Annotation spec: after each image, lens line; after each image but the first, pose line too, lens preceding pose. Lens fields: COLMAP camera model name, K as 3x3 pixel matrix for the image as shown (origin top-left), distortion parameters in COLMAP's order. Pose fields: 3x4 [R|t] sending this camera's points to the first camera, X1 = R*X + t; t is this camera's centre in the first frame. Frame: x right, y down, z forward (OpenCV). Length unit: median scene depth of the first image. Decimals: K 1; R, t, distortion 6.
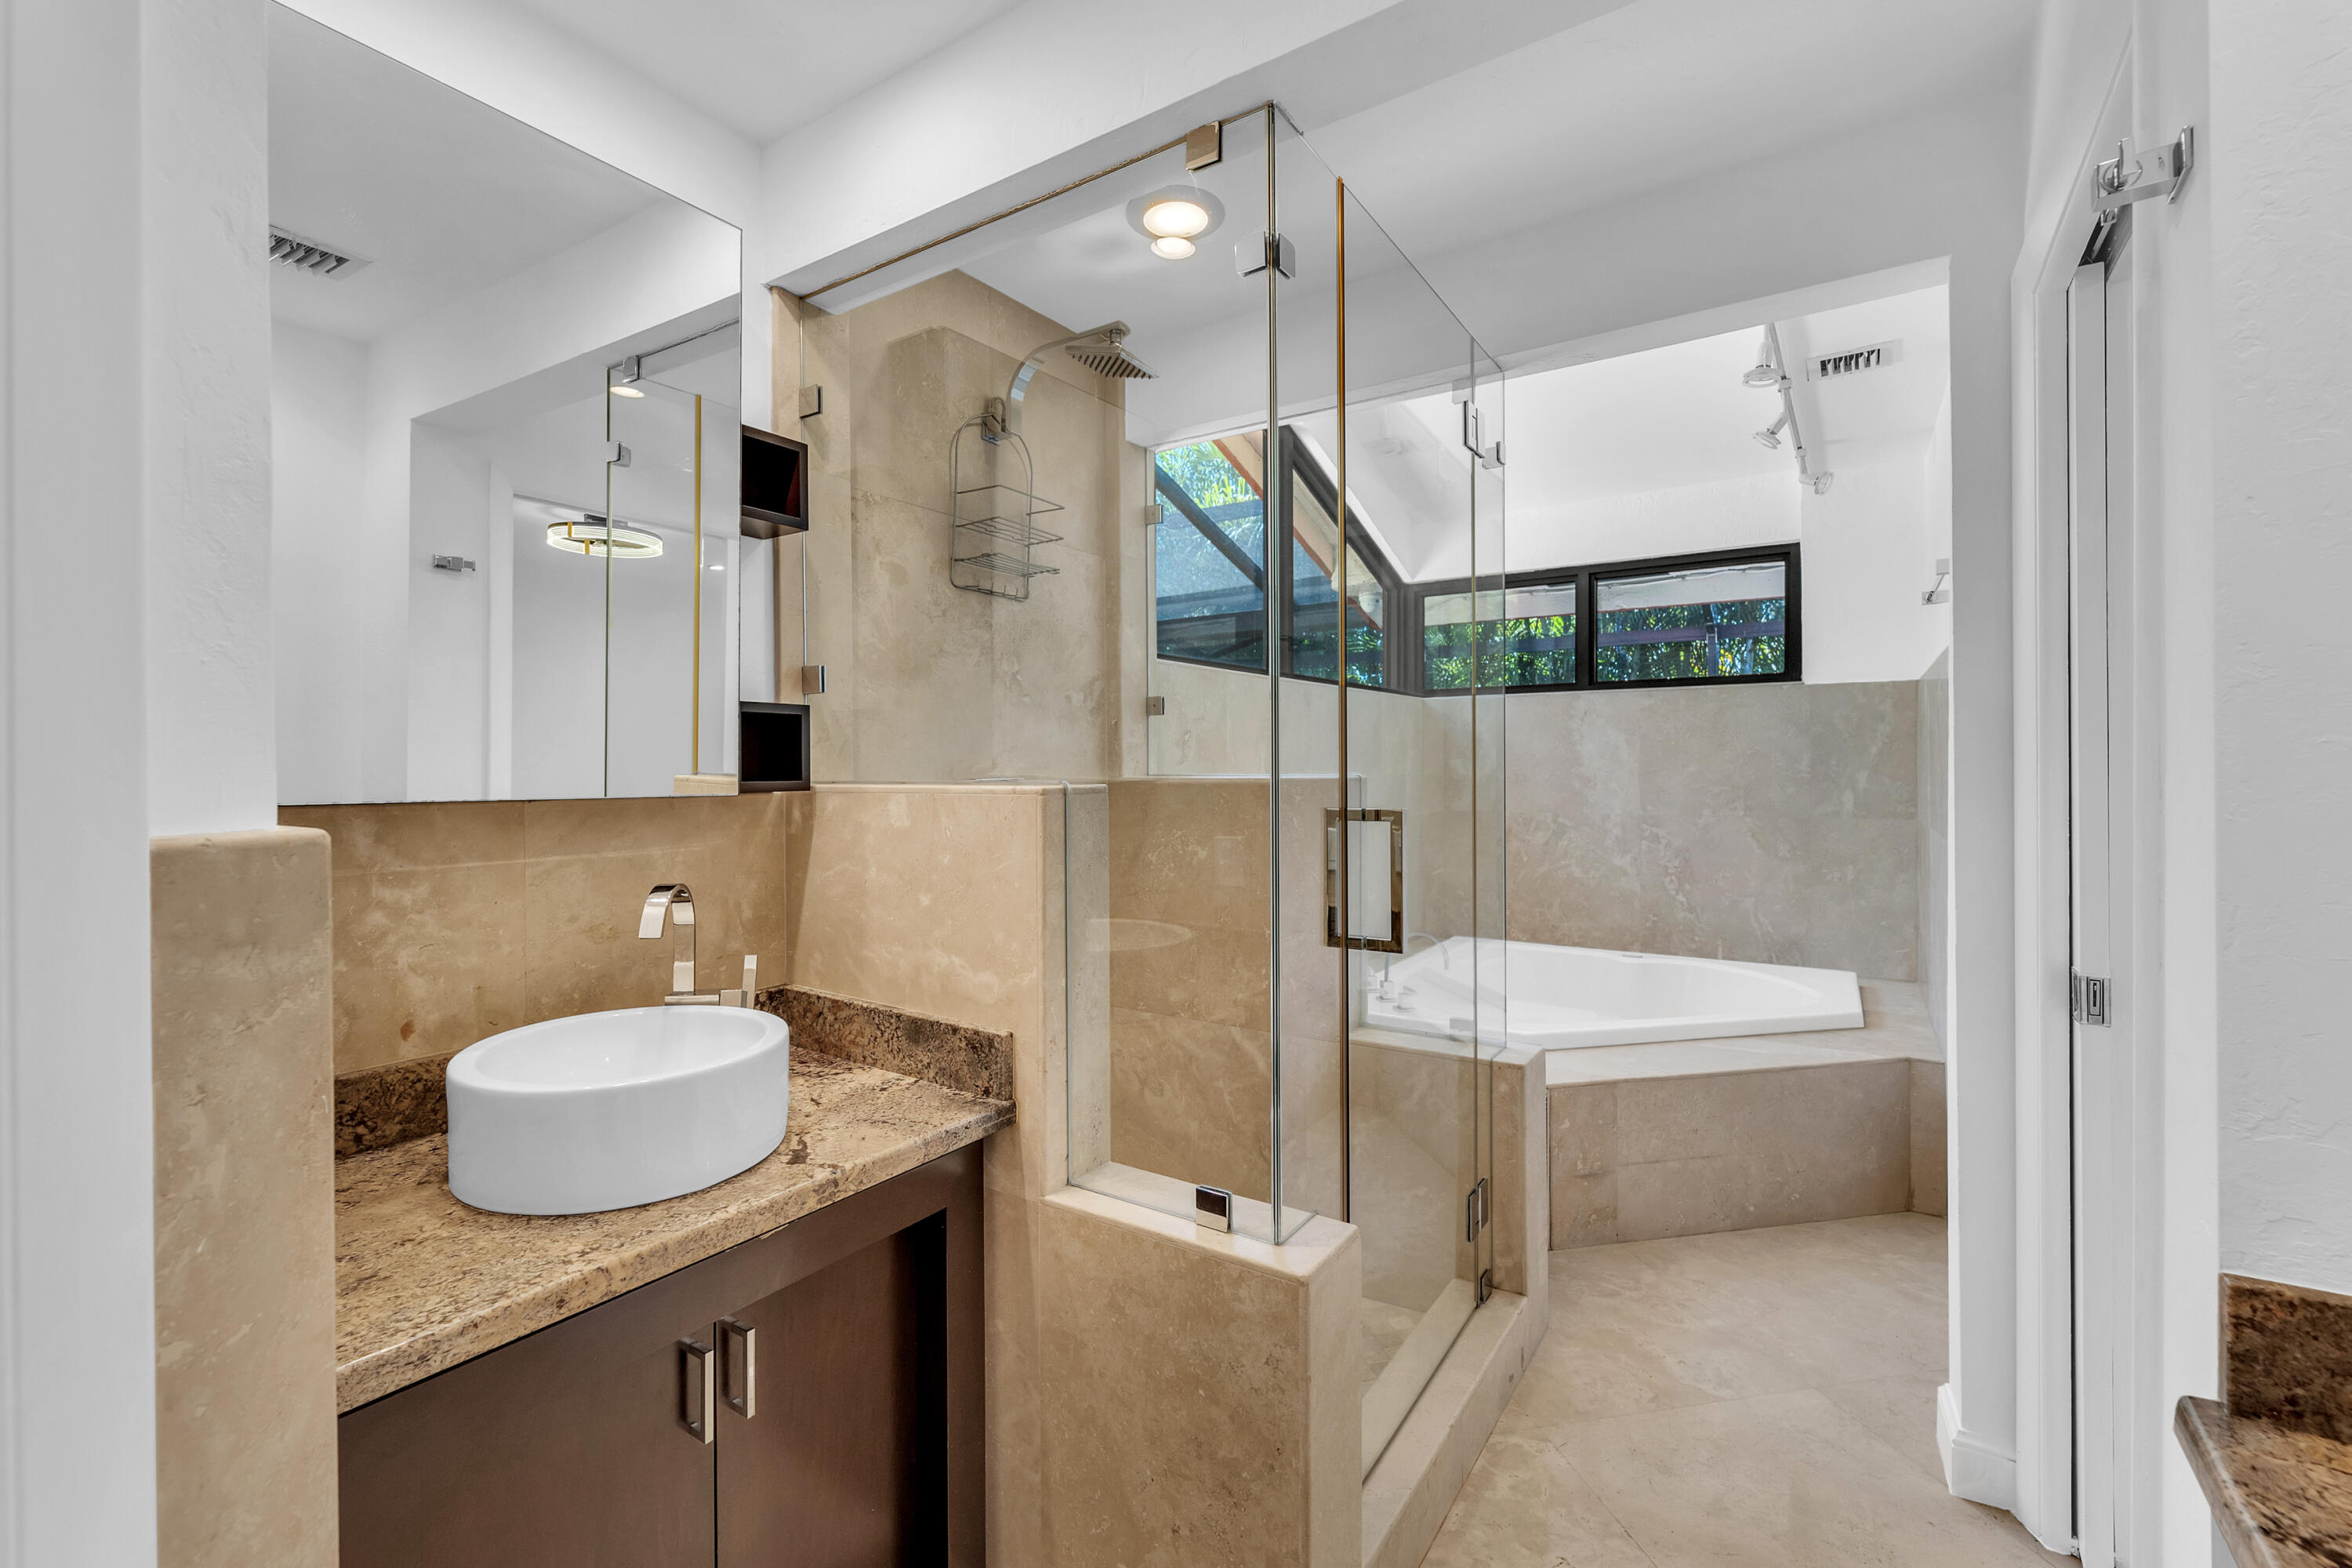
lens RADIAL K [[1010.2, 0, 1179.5], [0, 1010.2, 774.5], [0, 0, 1]] dist [-0.000772, 0.000084]
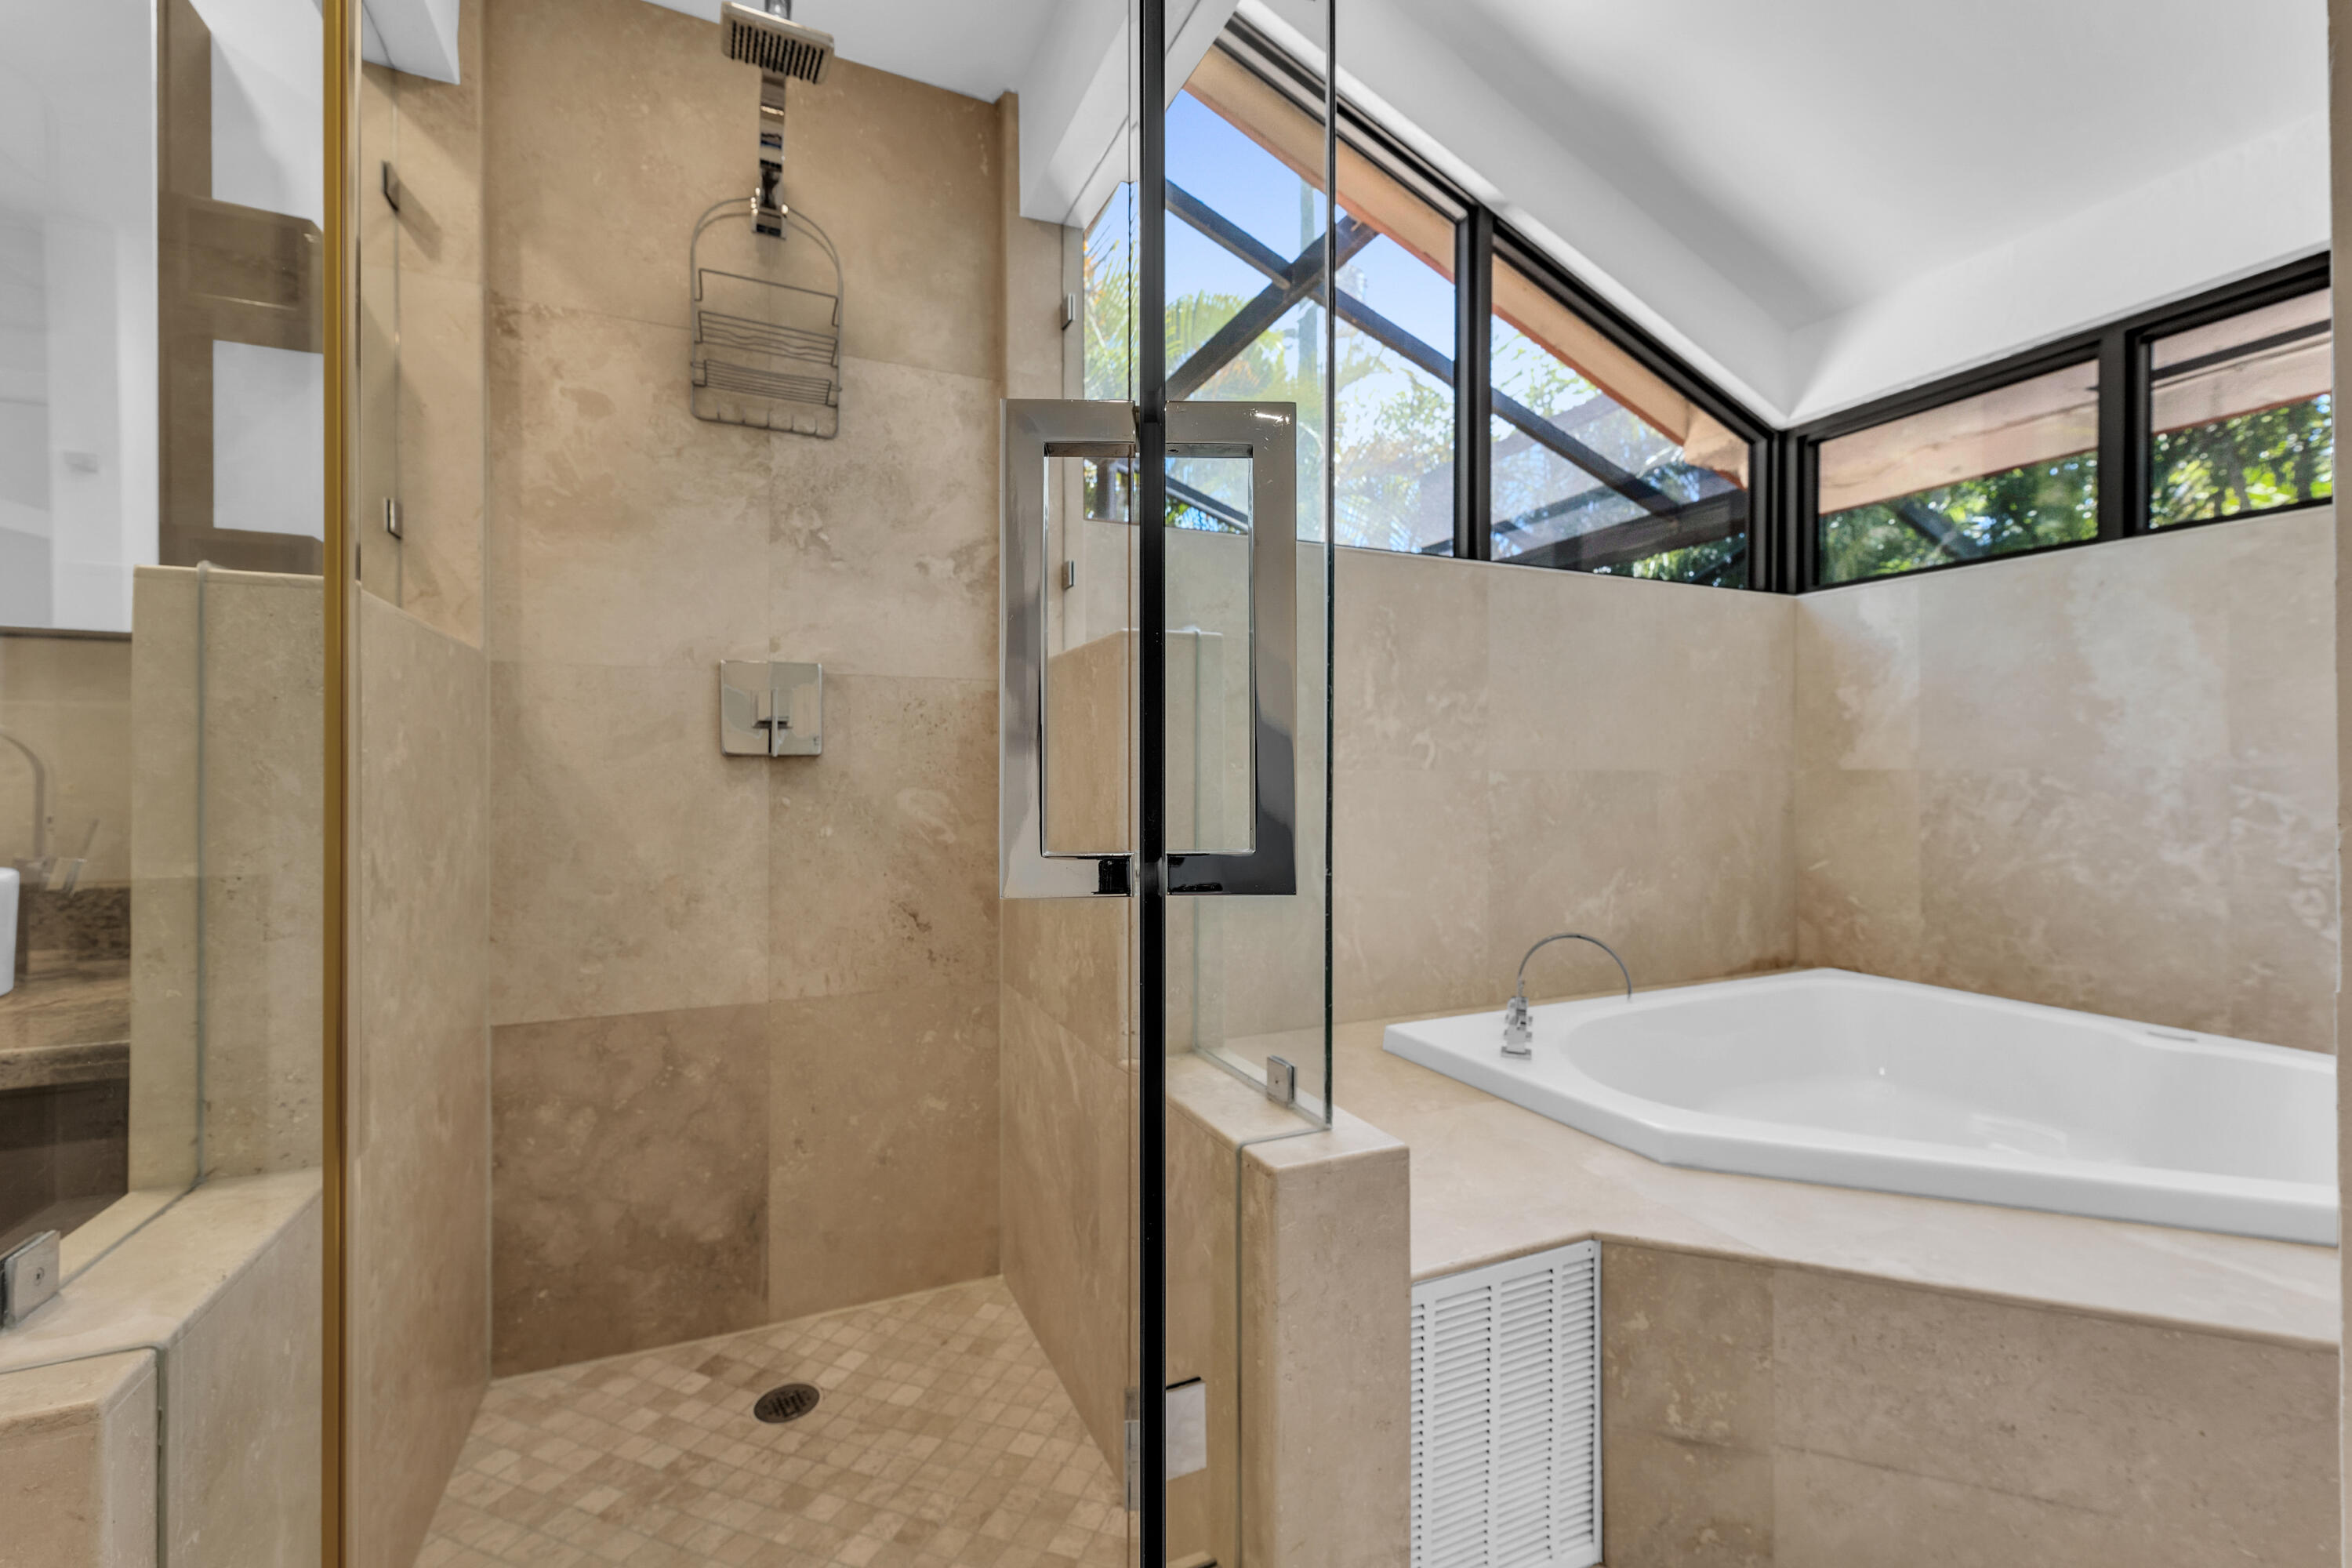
lens RADIAL K [[988.4, 0, 1162.4], [0, 988.4, 777.5], [0, 0, 1]] dist [0.001581, 0.000128]
pose [[0.844403, 0.005960, -0.535675, 0.434212], [-0.008443, 0.999962, -0.002185, 0.082275], [0.535641, 0.006368, 0.844422, 0.457661]]
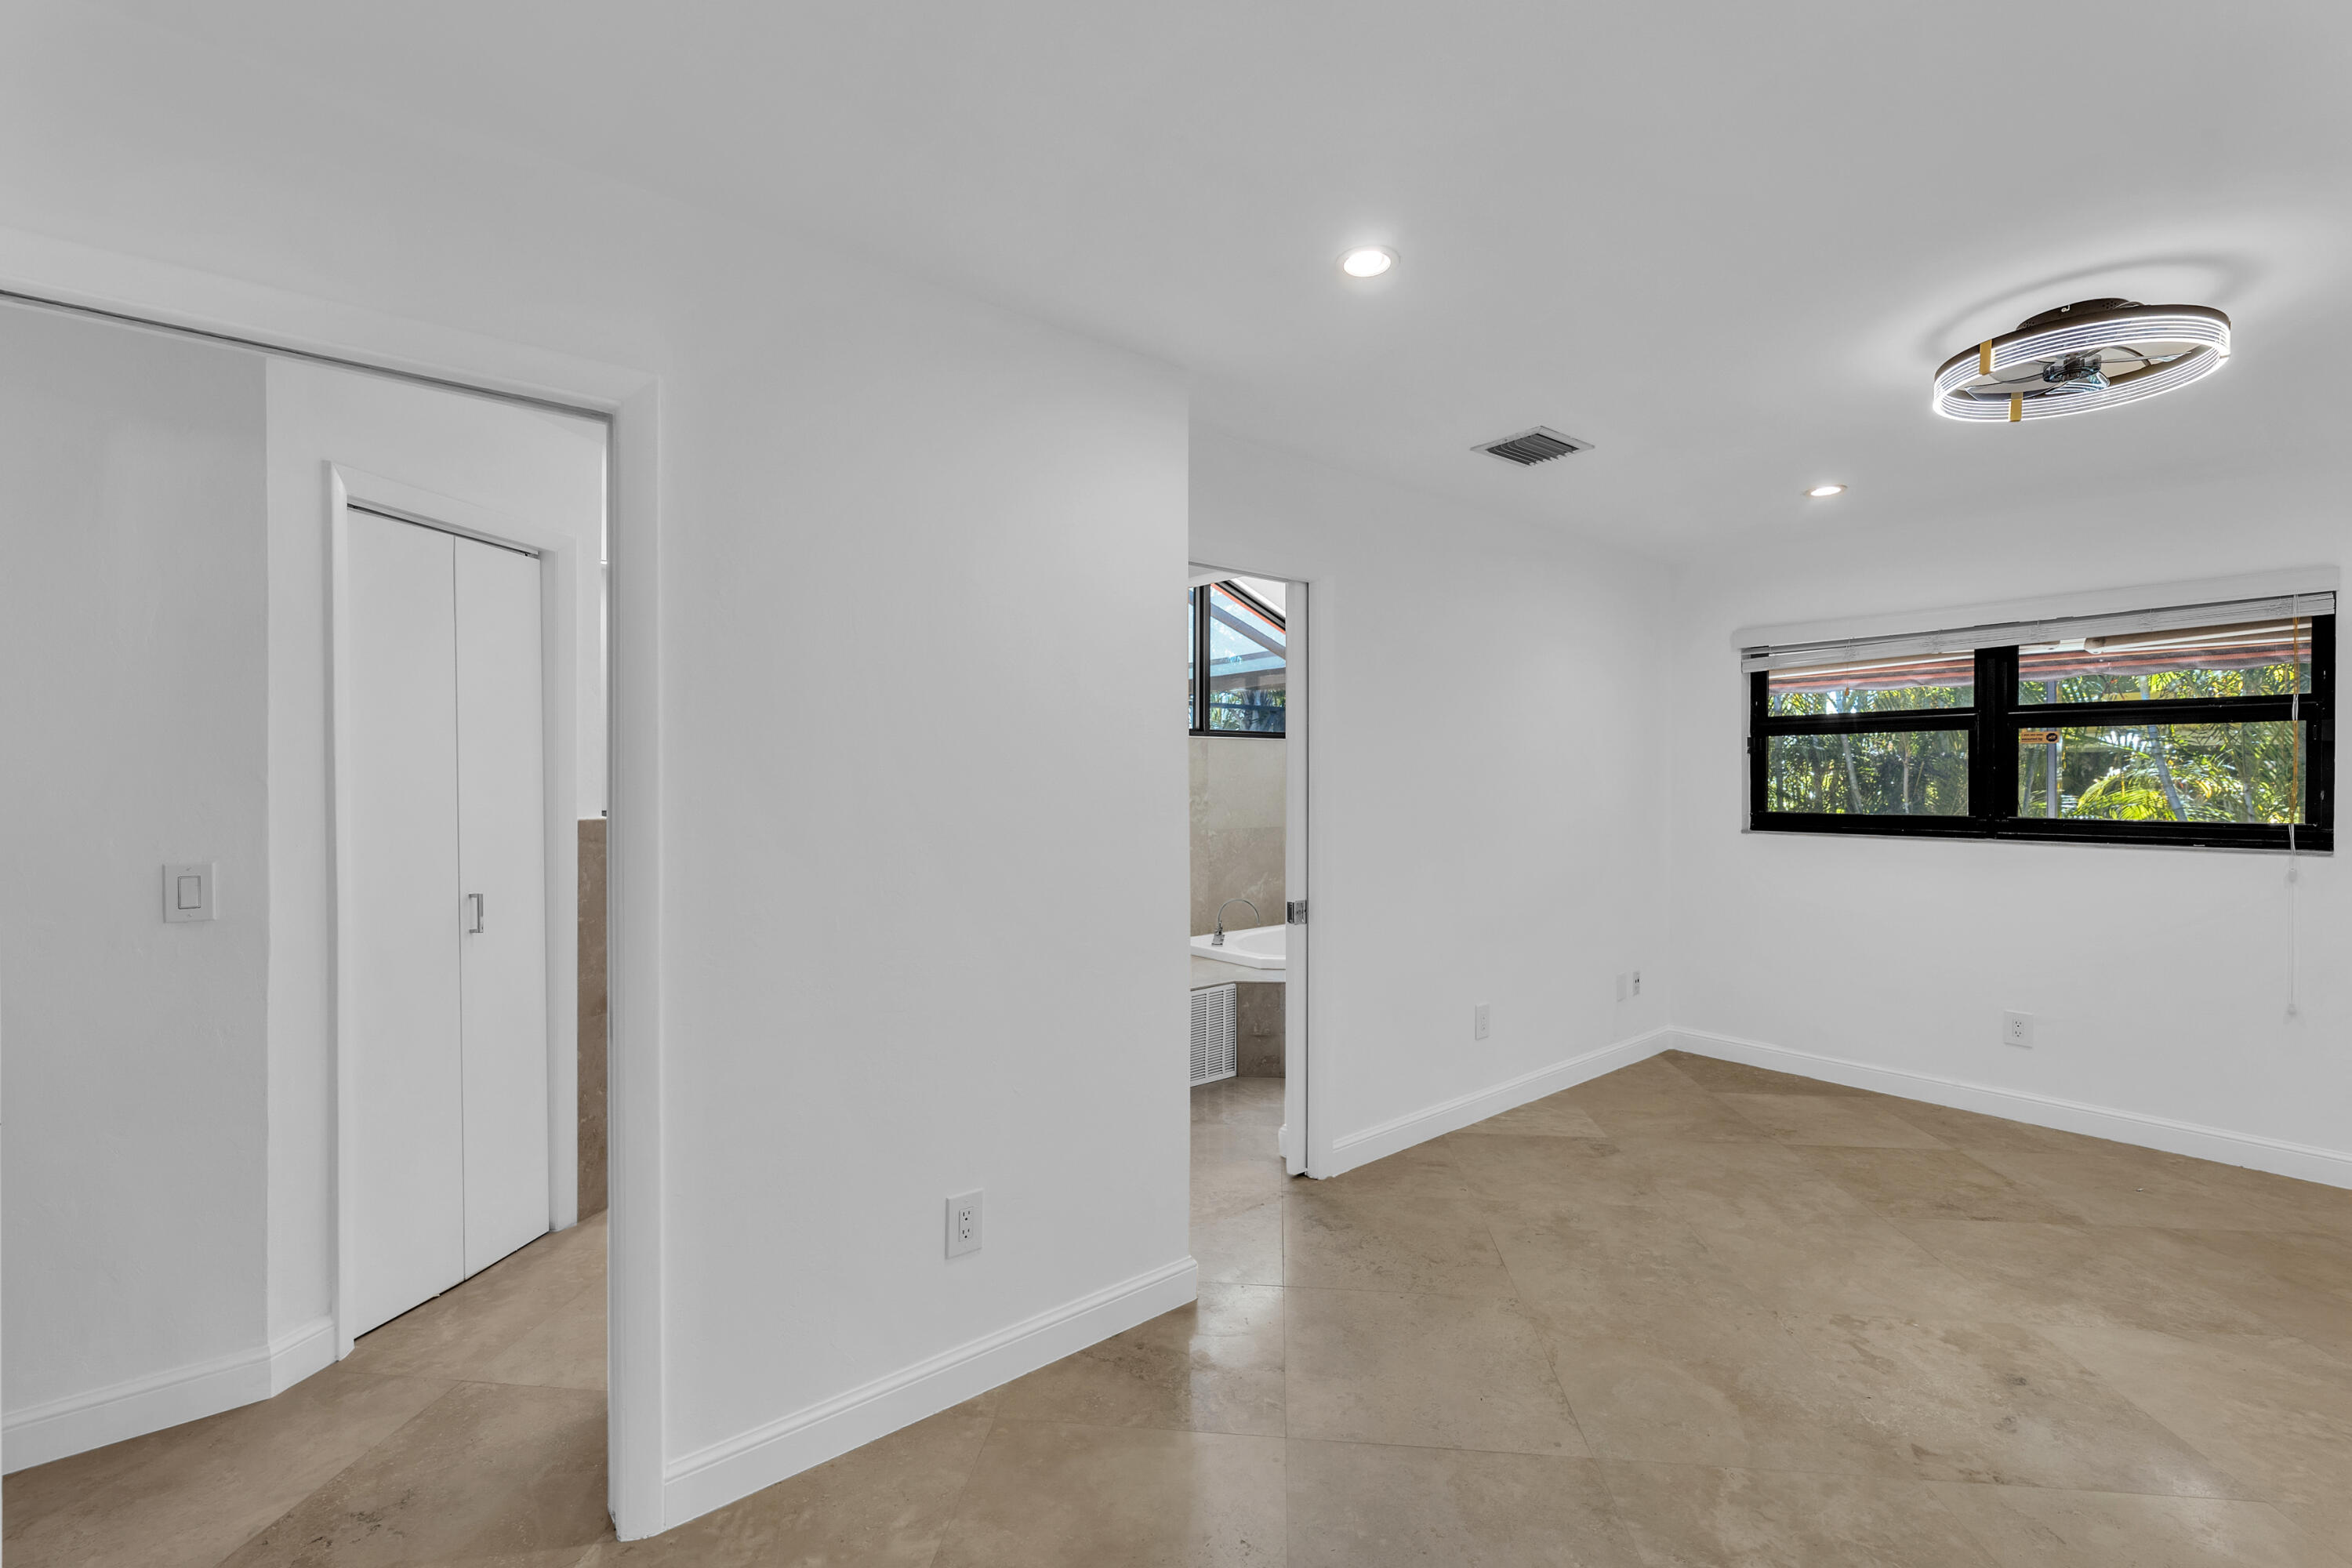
lens RADIAL K [[1010.4, 0, 1174.6], [0, 1010.4, 780.4], [0, 0, 1]] dist [-0.001400, -0.000398]
pose [[0.959944, 0.008881, -0.280050, 0.731304], [-0.008838, 0.999960, 0.001416, -0.039053], [0.280051, 0.001116, 0.959984, -0.687515]]
